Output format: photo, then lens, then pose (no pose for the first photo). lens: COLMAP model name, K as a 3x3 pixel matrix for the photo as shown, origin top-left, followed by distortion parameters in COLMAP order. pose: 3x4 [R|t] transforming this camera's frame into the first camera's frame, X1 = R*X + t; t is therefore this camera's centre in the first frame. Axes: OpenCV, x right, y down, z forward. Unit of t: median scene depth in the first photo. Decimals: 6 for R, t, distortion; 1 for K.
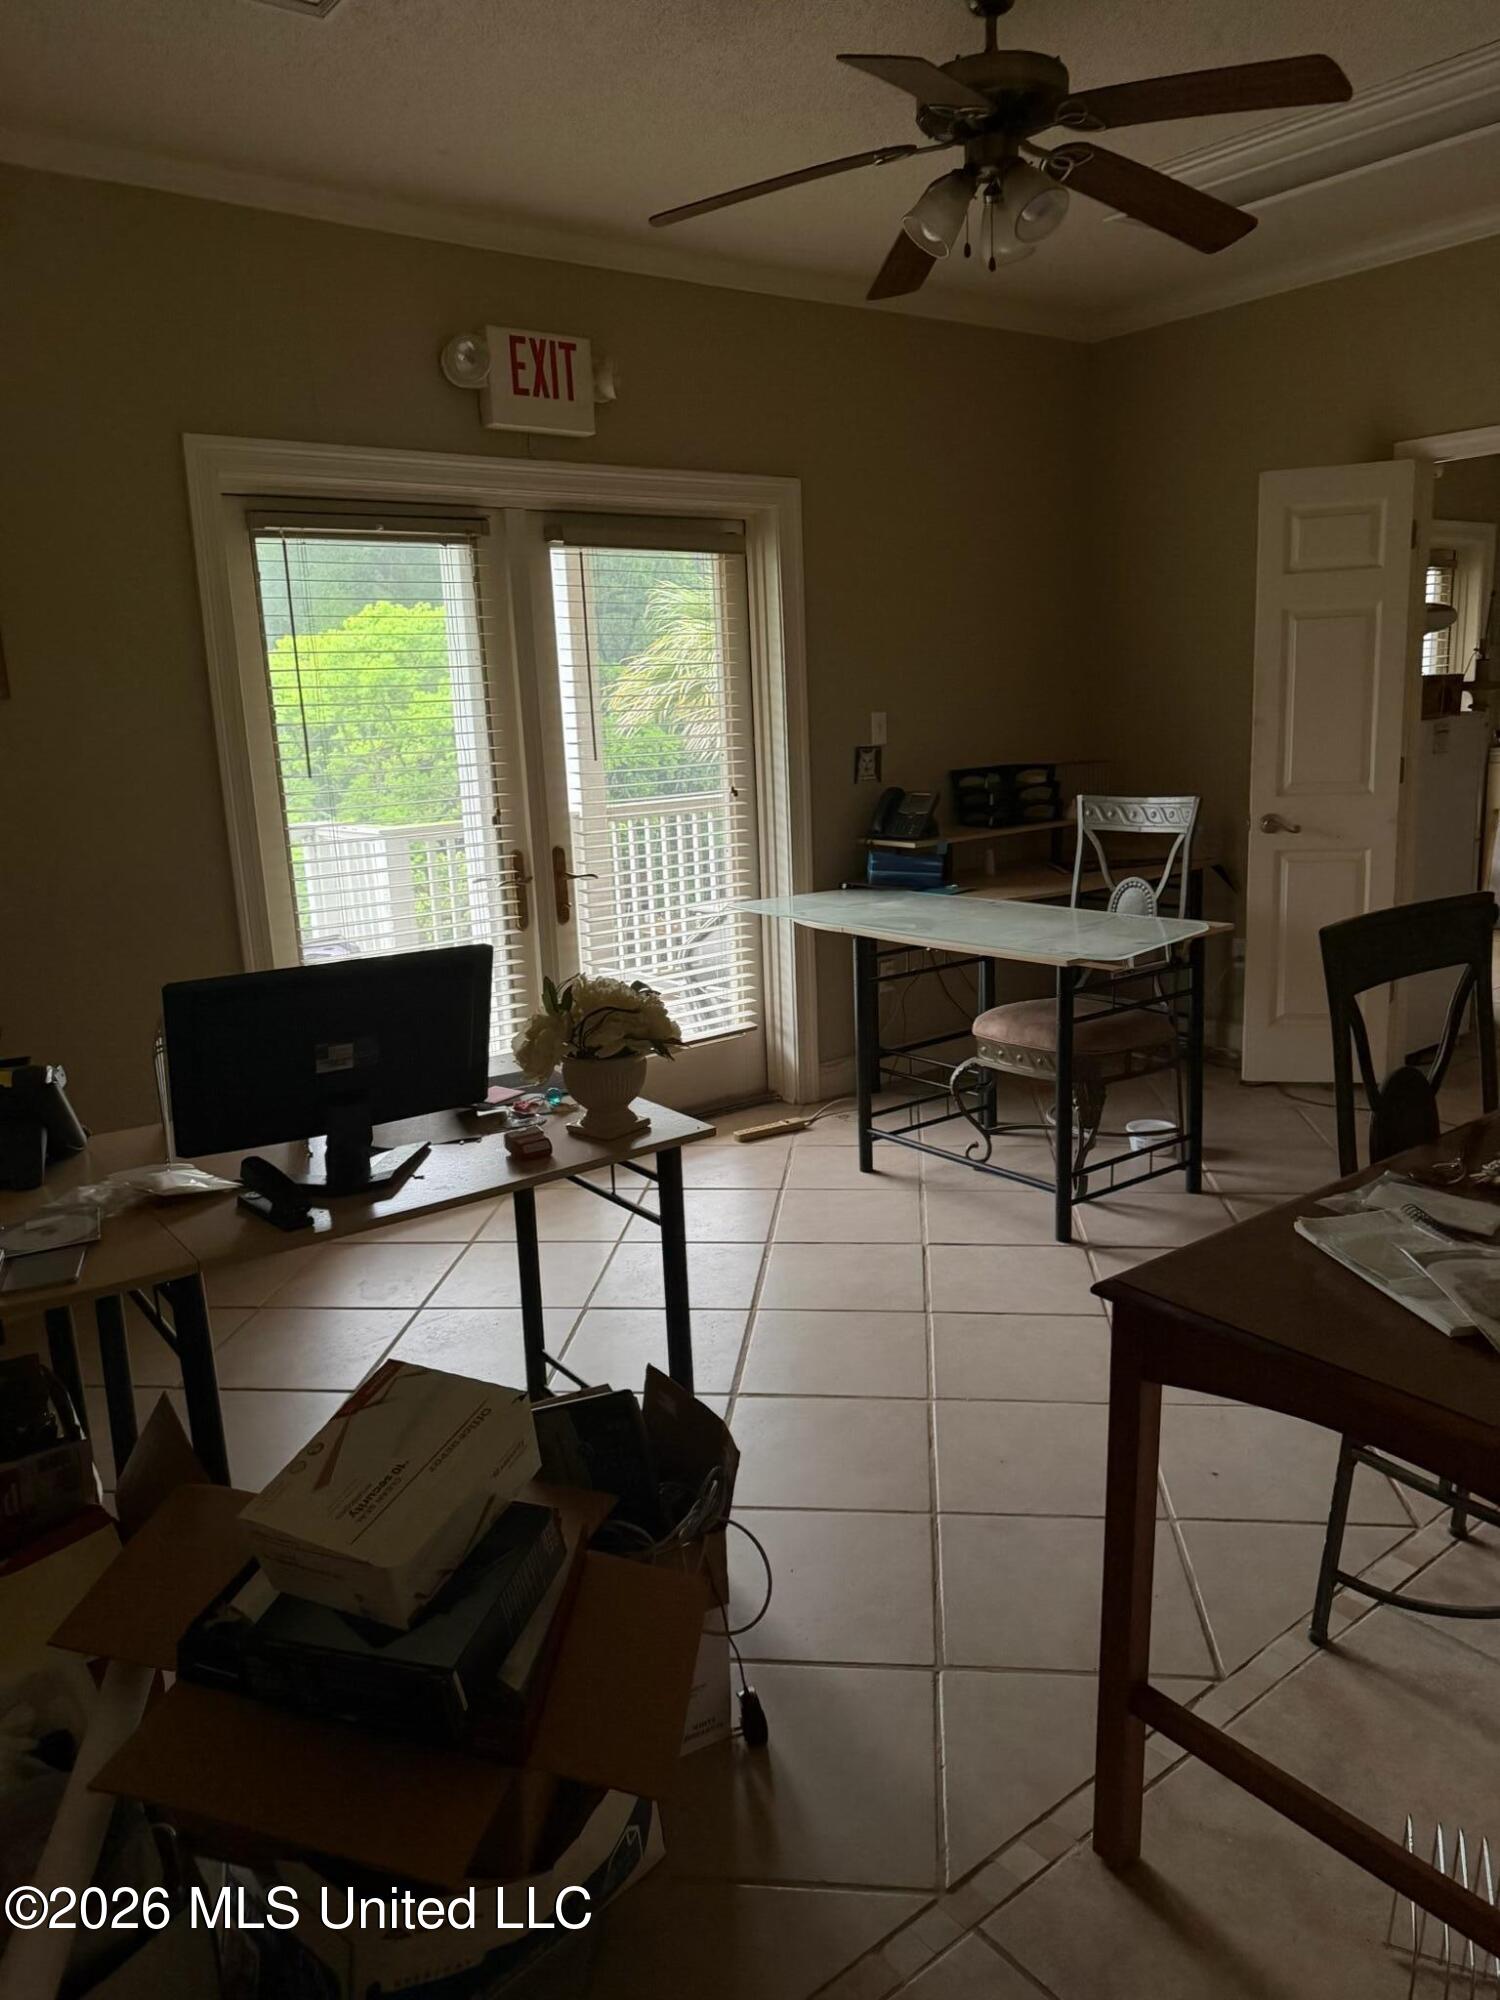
lens RADIAL K [[1425.1, 0, 750.0], [0, 1425.1, 1000.0], [0, 0, 1]] dist [0.152689, -0.168949]
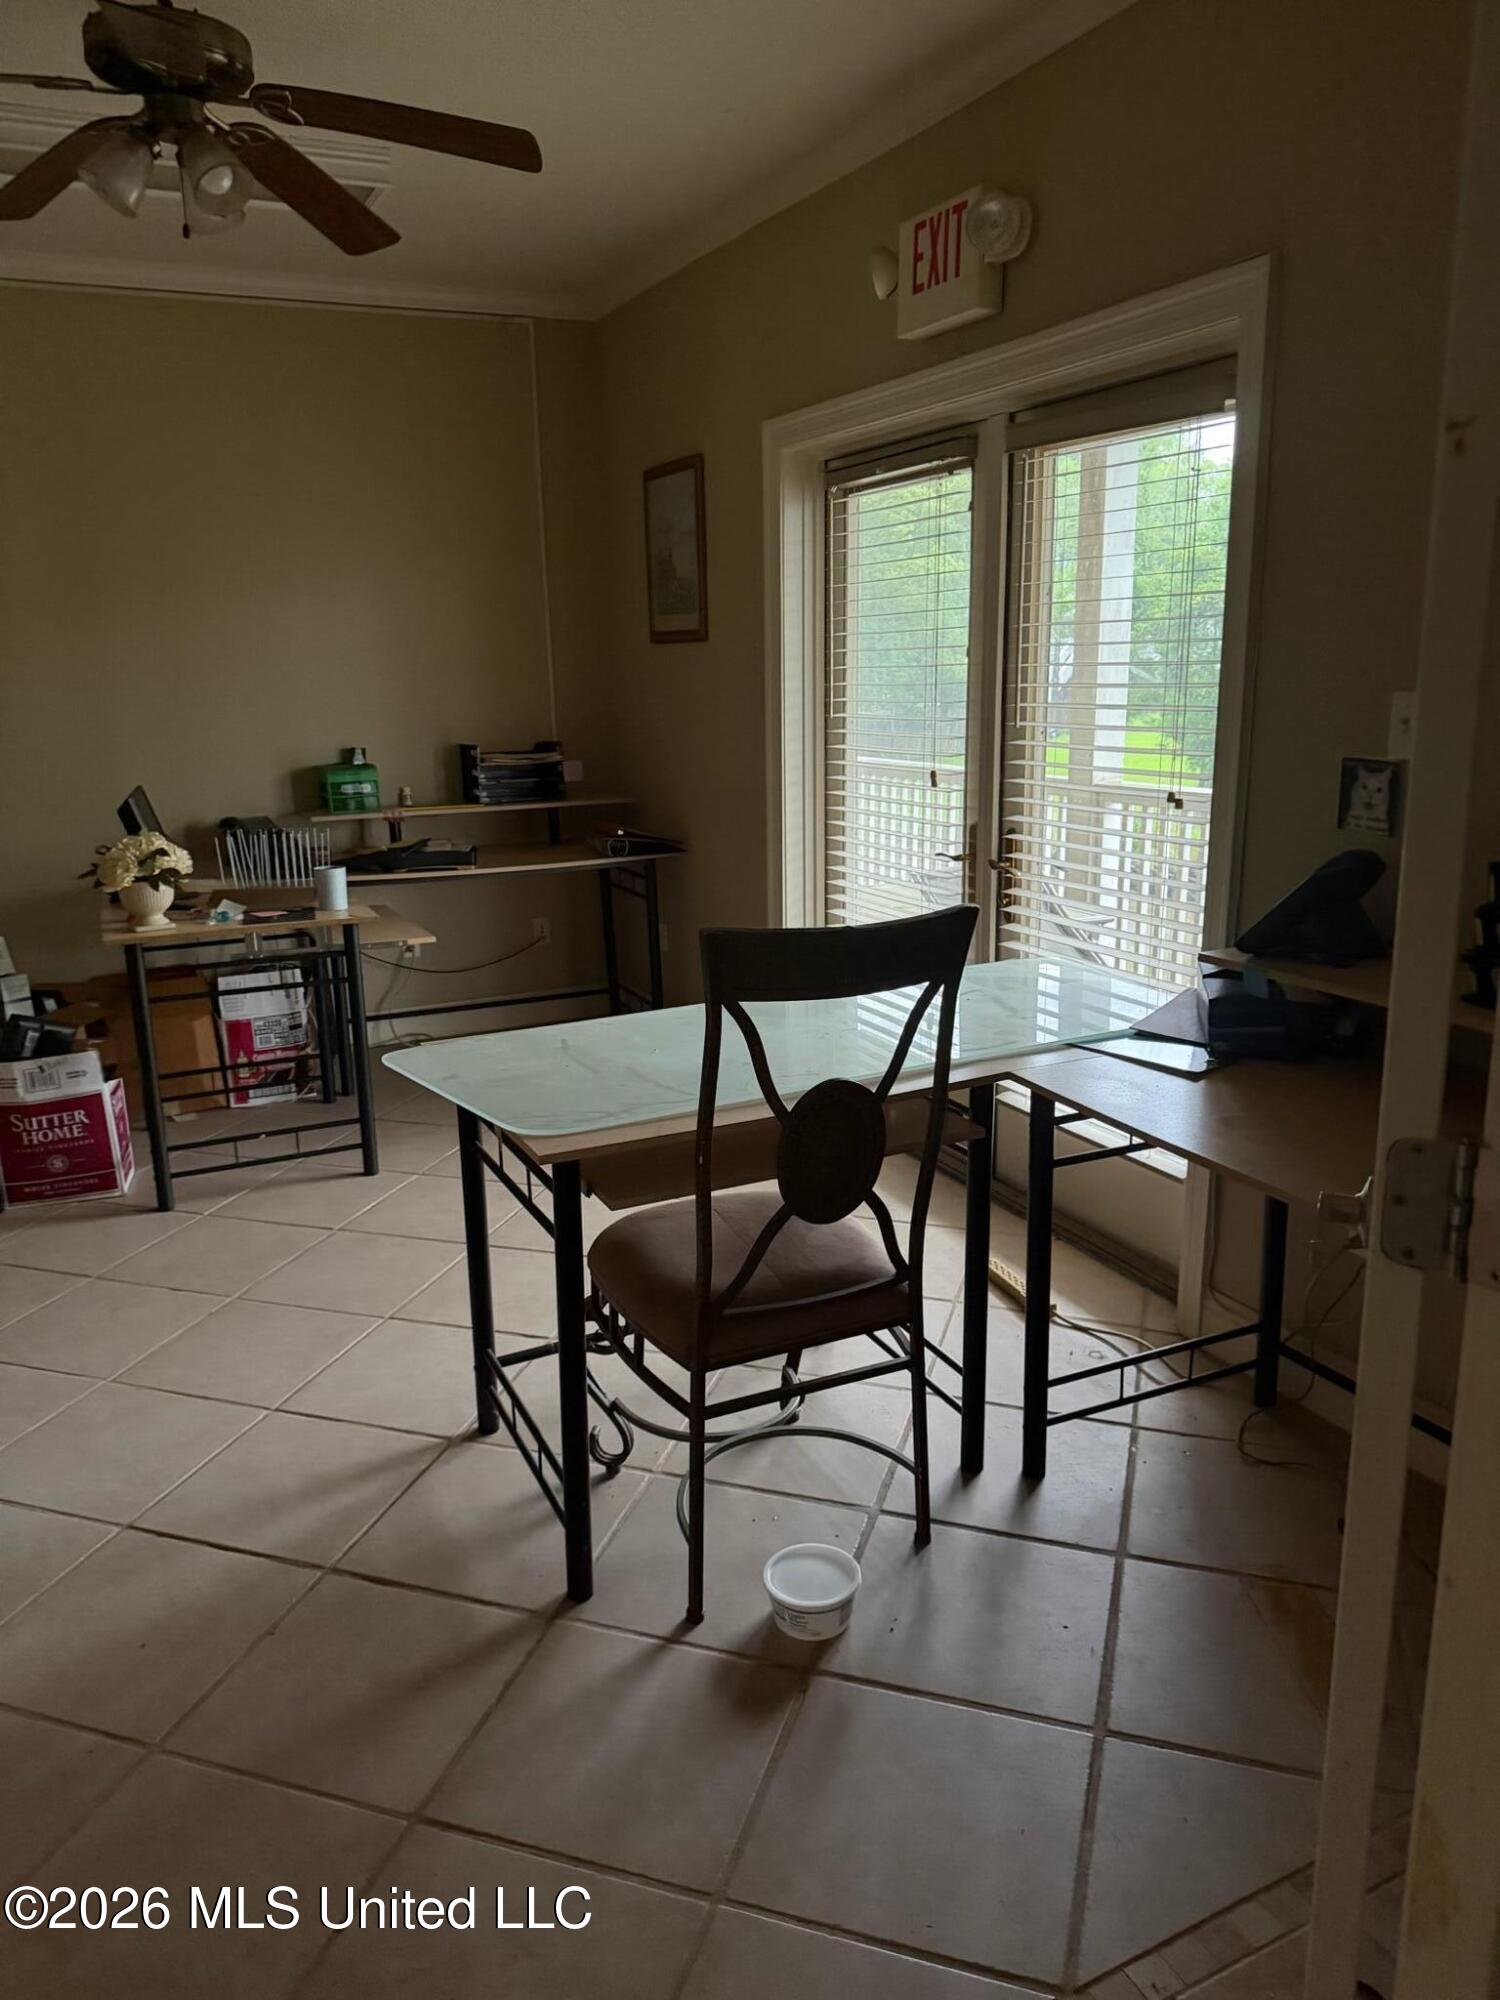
lens RADIAL K [[1439.8, 0, 718.7], [0, 1439.8, 994.7], [0, 0, 1]] dist [0.102562, -0.065276]
pose [[-0.232738, 0.271812, -0.933783, 0.751247], [-0.179211, 0.931721, 0.315878, -0.265269], [0.955885, 0.240861, -0.168135, 1.068394]]
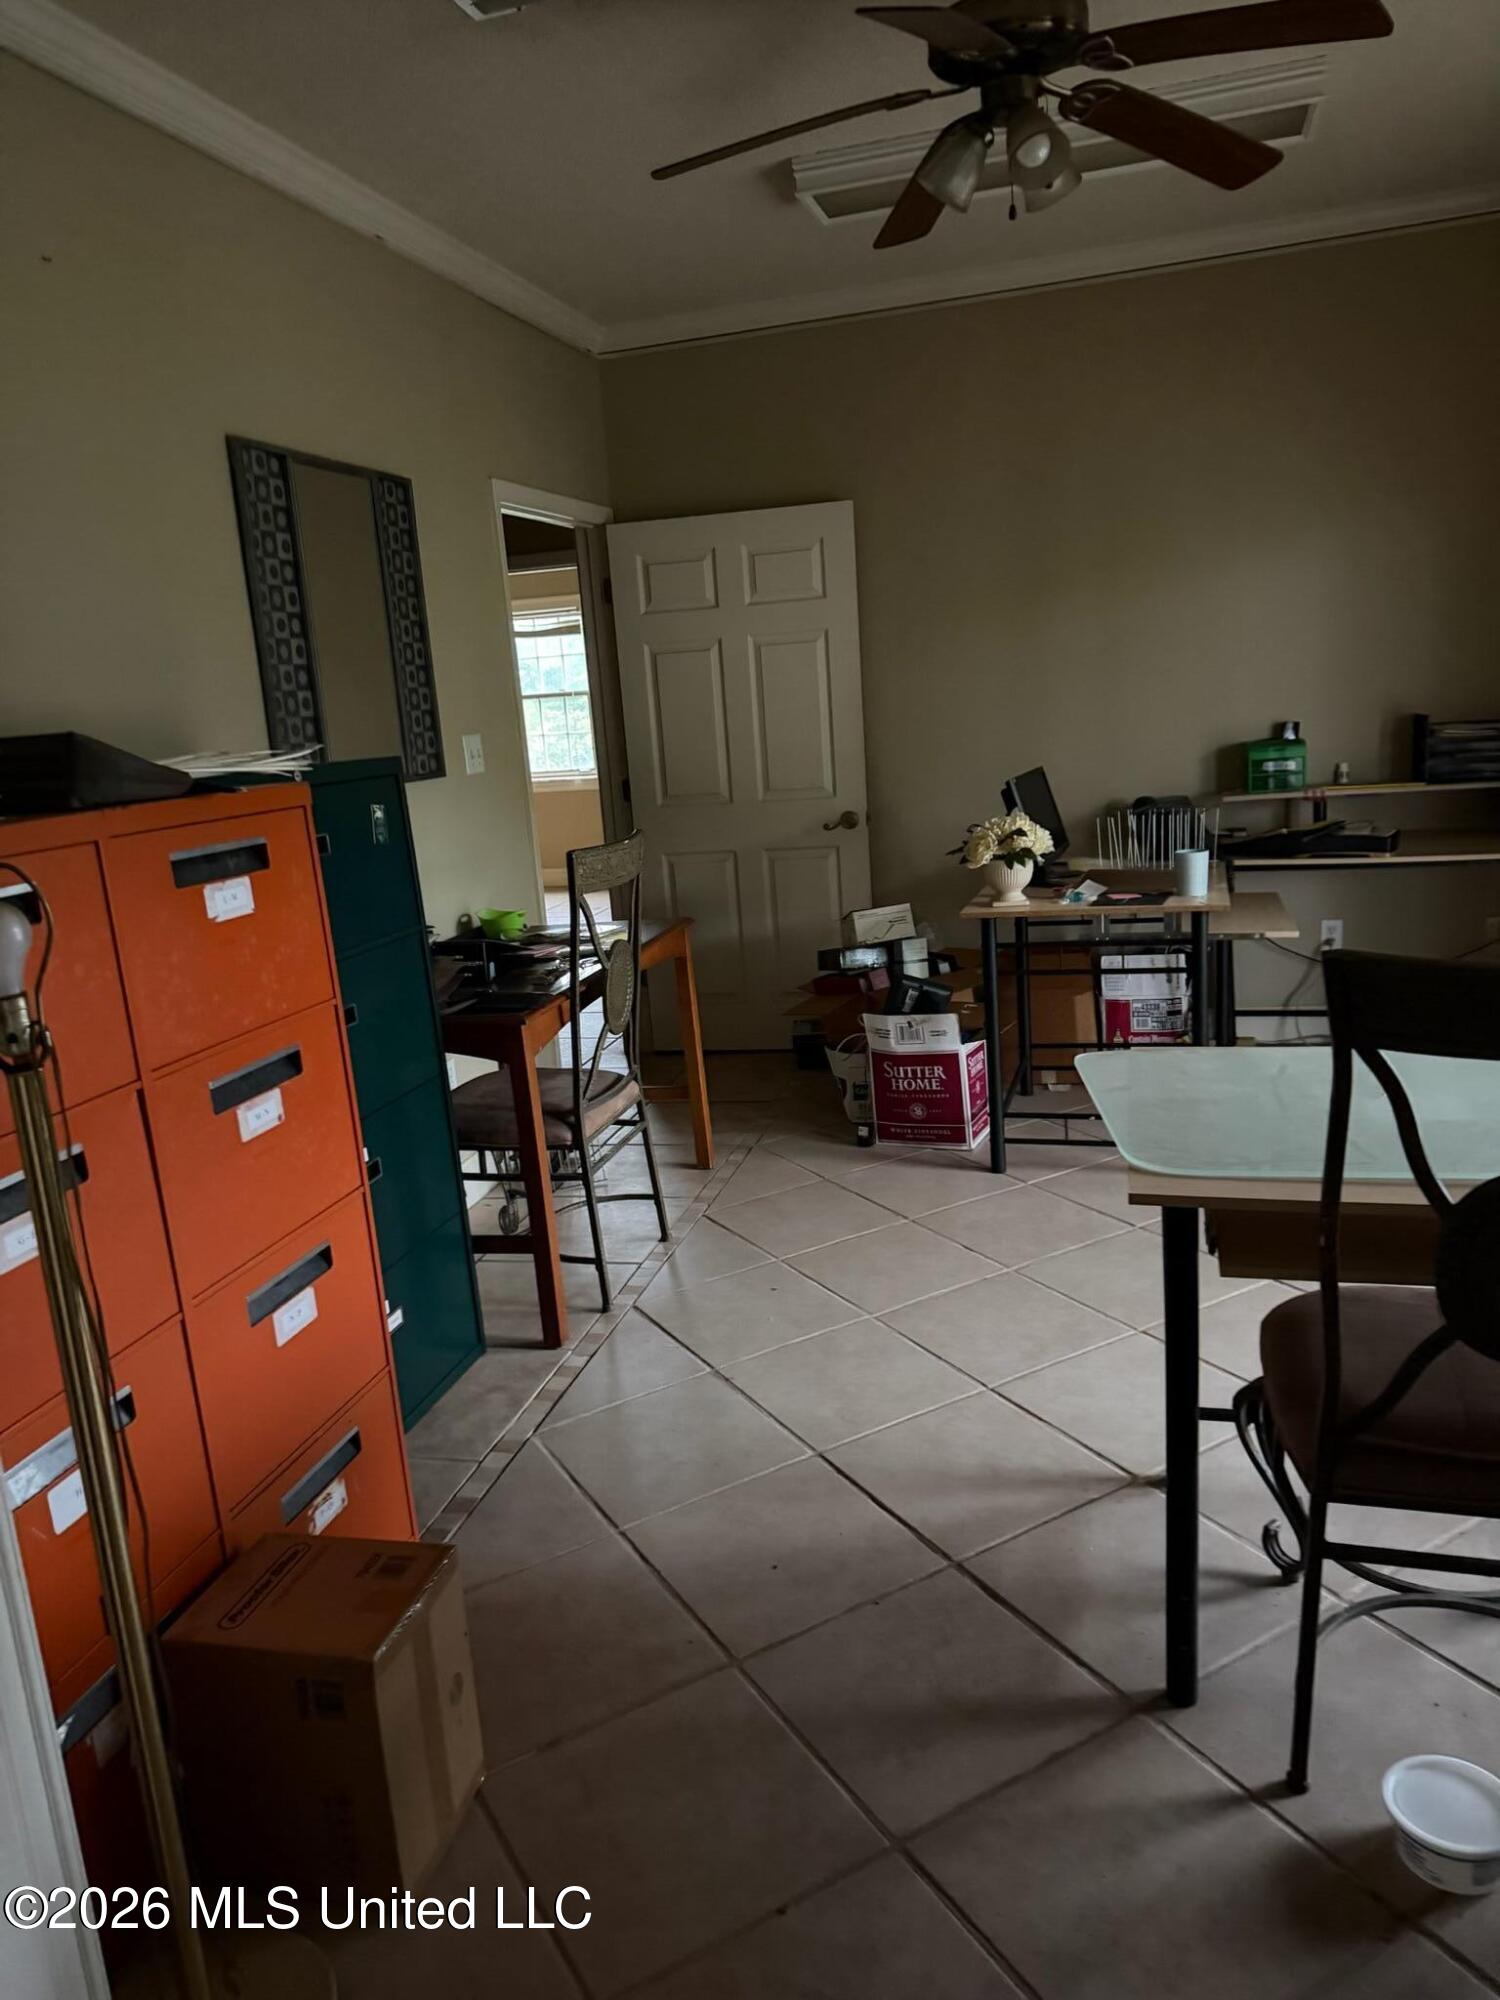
lens RADIAL K [[1425.1, 0, 750.0], [0, 1425.1, 1000.0], [0, 0, 1]] dist [0.152689, -0.168949]
pose [[-0.797192, 0.228816, -0.558685, 0.635443], [-0.026432, 0.911279, 0.410941, -0.277212], [0.603147, 0.342366, -0.720416, 1.169424]]
